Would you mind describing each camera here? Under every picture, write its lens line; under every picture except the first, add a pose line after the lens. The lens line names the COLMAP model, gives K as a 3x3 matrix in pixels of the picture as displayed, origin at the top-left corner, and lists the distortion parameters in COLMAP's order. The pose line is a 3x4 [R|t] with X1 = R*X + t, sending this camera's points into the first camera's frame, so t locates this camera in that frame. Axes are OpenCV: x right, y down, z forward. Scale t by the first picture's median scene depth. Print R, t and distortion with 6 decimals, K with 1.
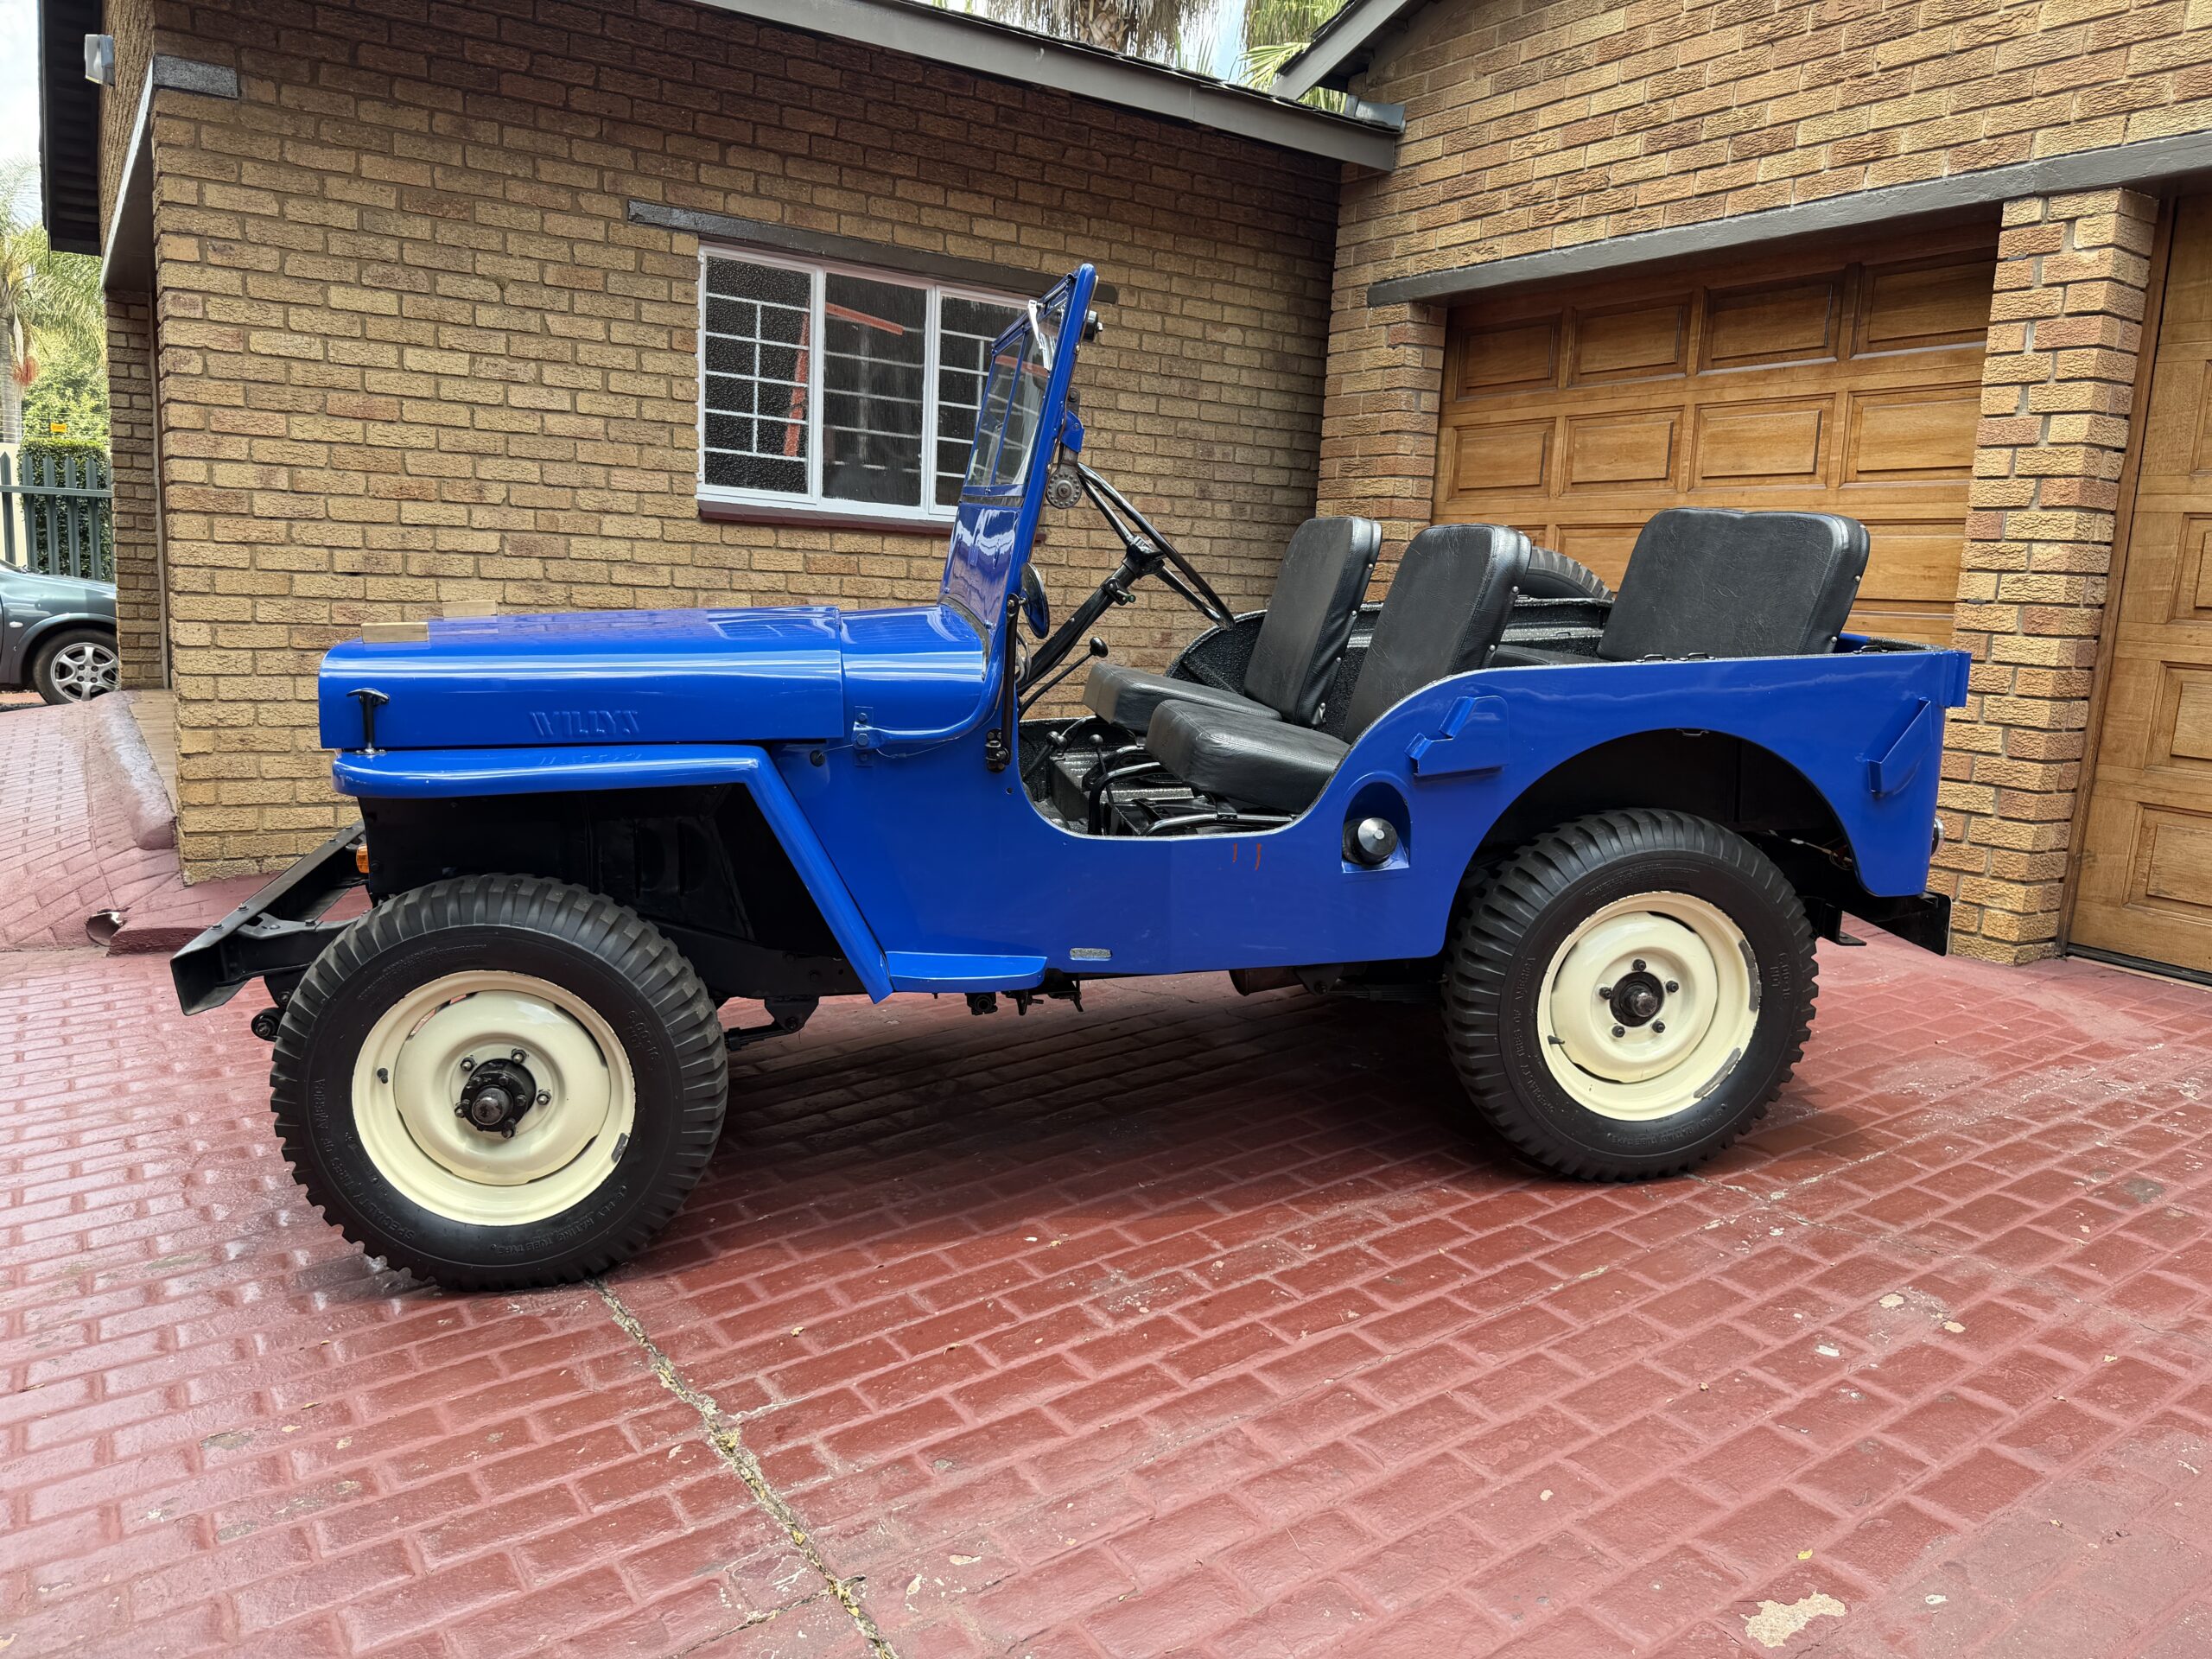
lens RADIAL K [[1574.8, 0, 1111.4], [0, 1574.8, 820.1], [0, 0, 1]] dist [0.030062, -0.046237]
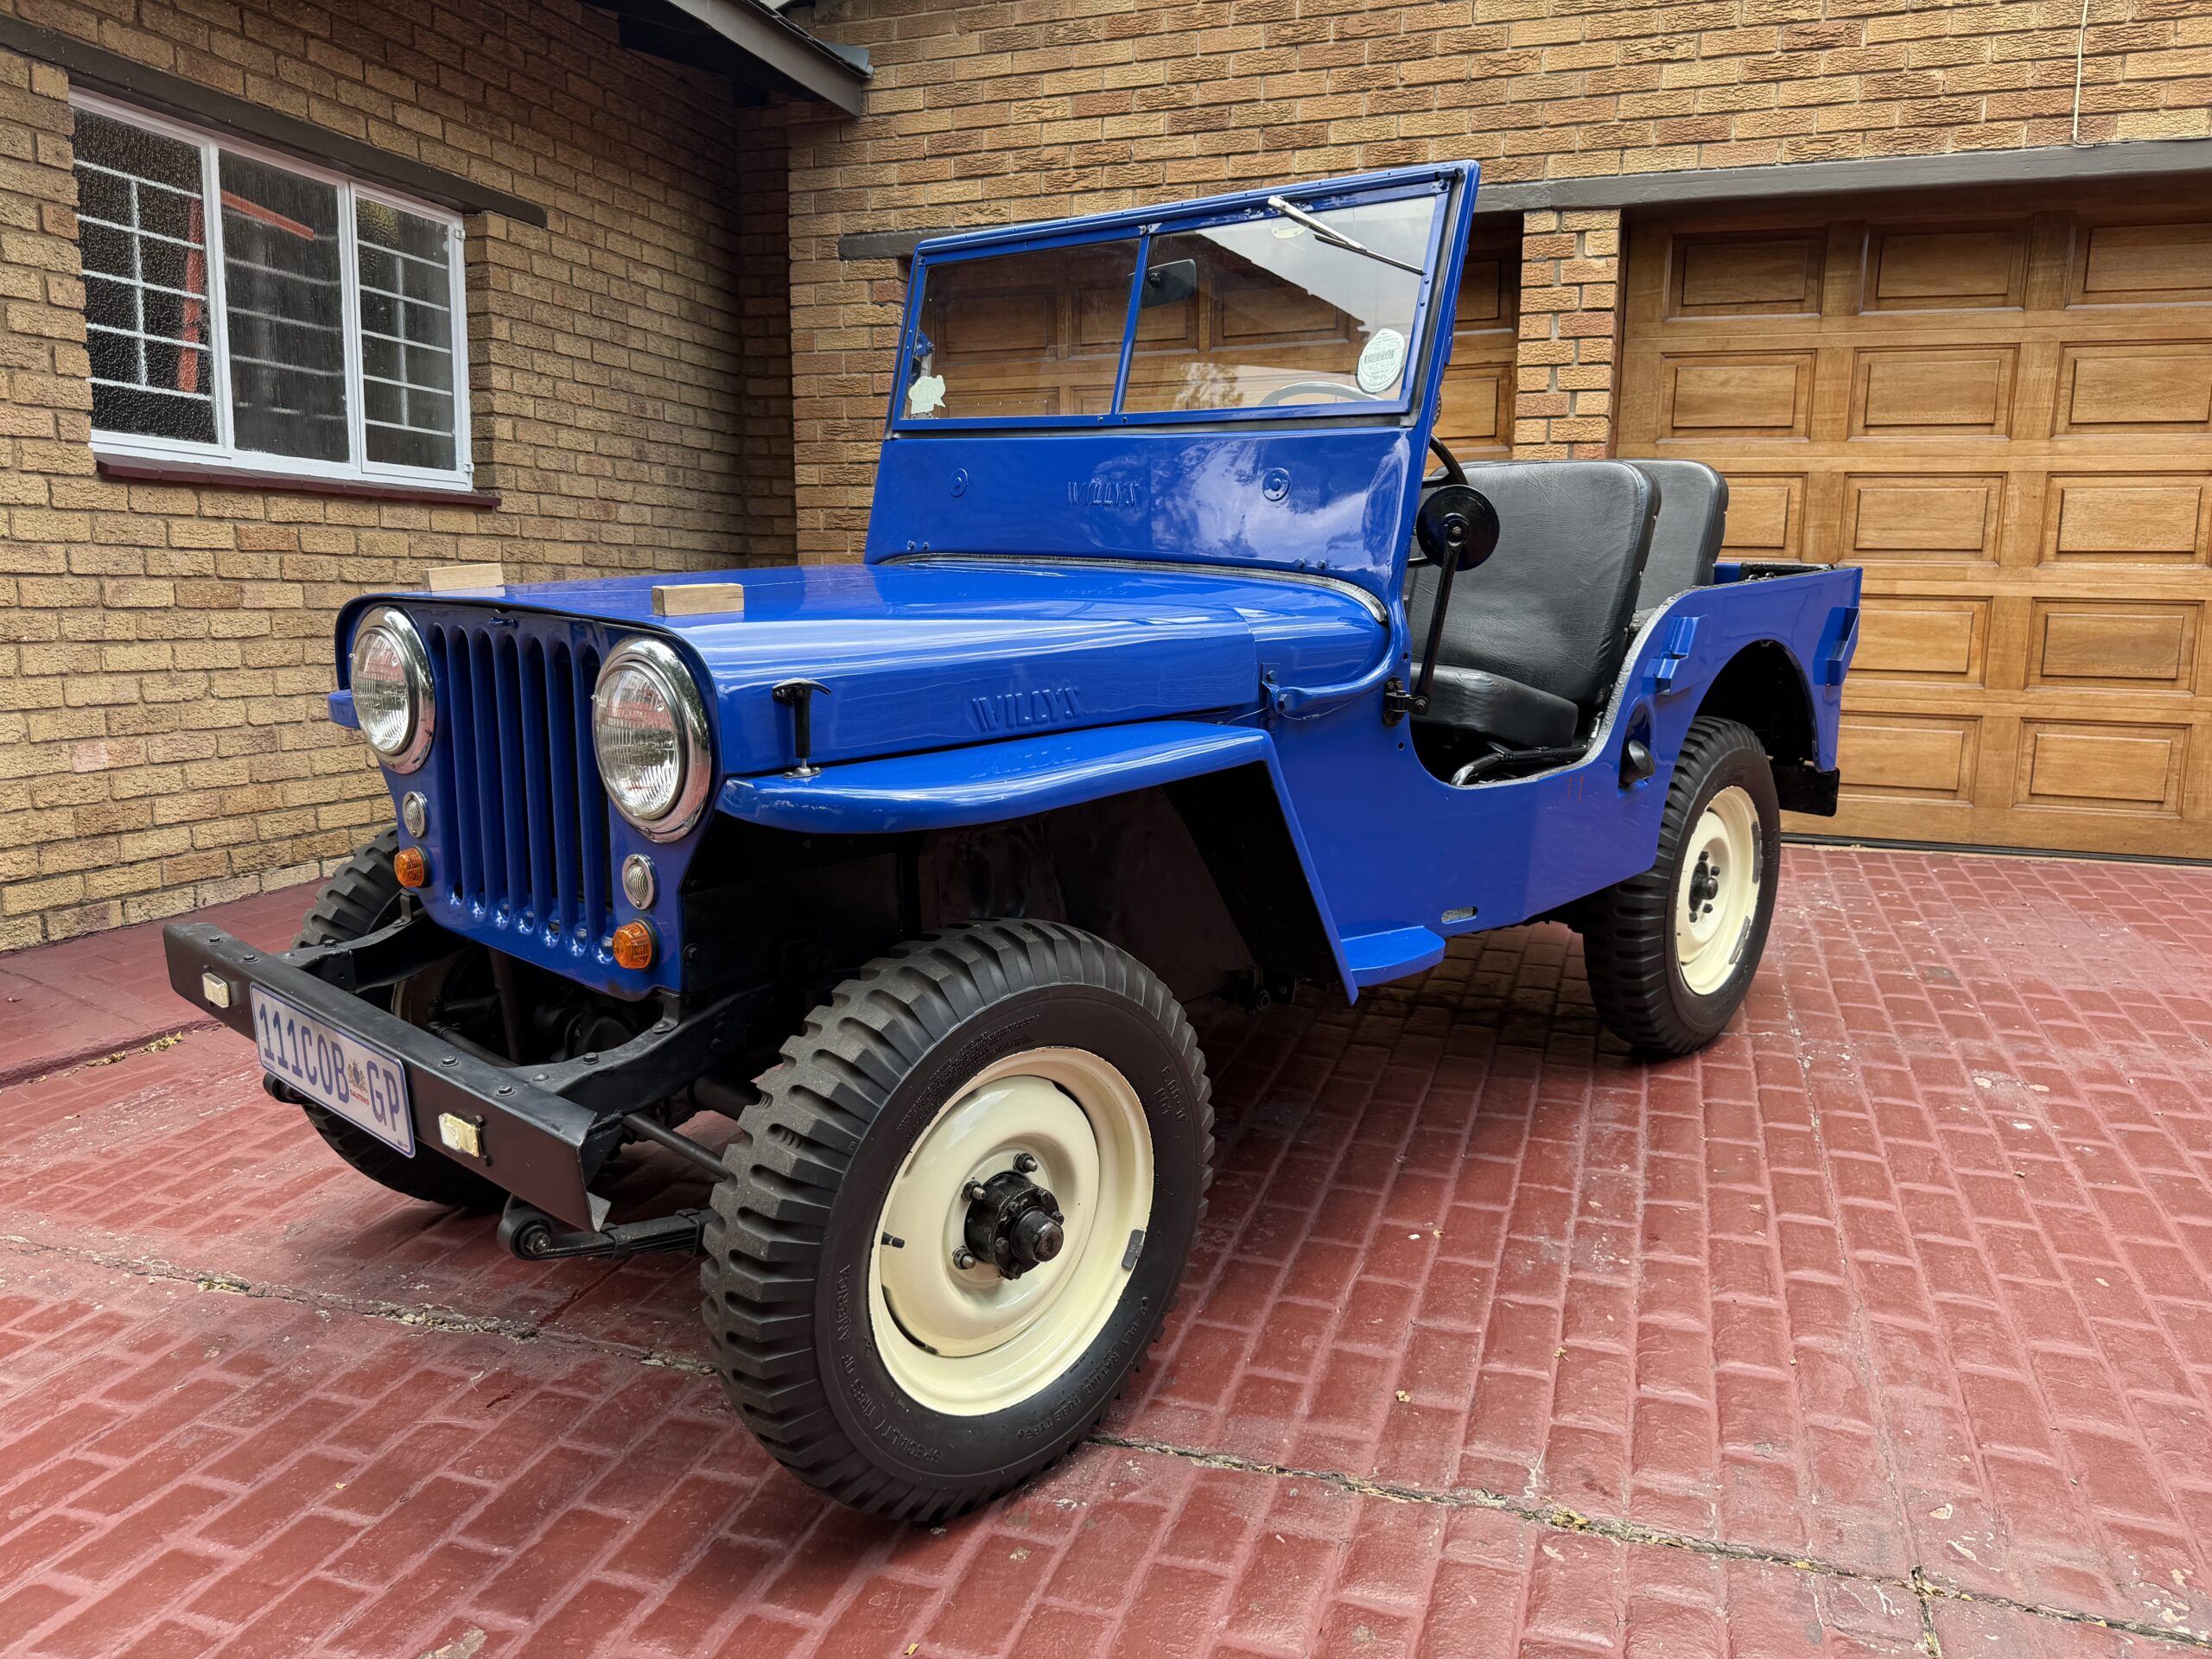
lens RADIAL K [[1574.8, 0, 1121.5], [0, 1574.8, 818.6], [0, 0, 1]] dist [0.030062, -0.046237]
pose [[0.801089, -0.120415, 0.586307, -0.338885], [0.116903, 0.992166, 0.044041, -0.016899], [-0.587018, 0.033261, 0.808891, 0.169696]]
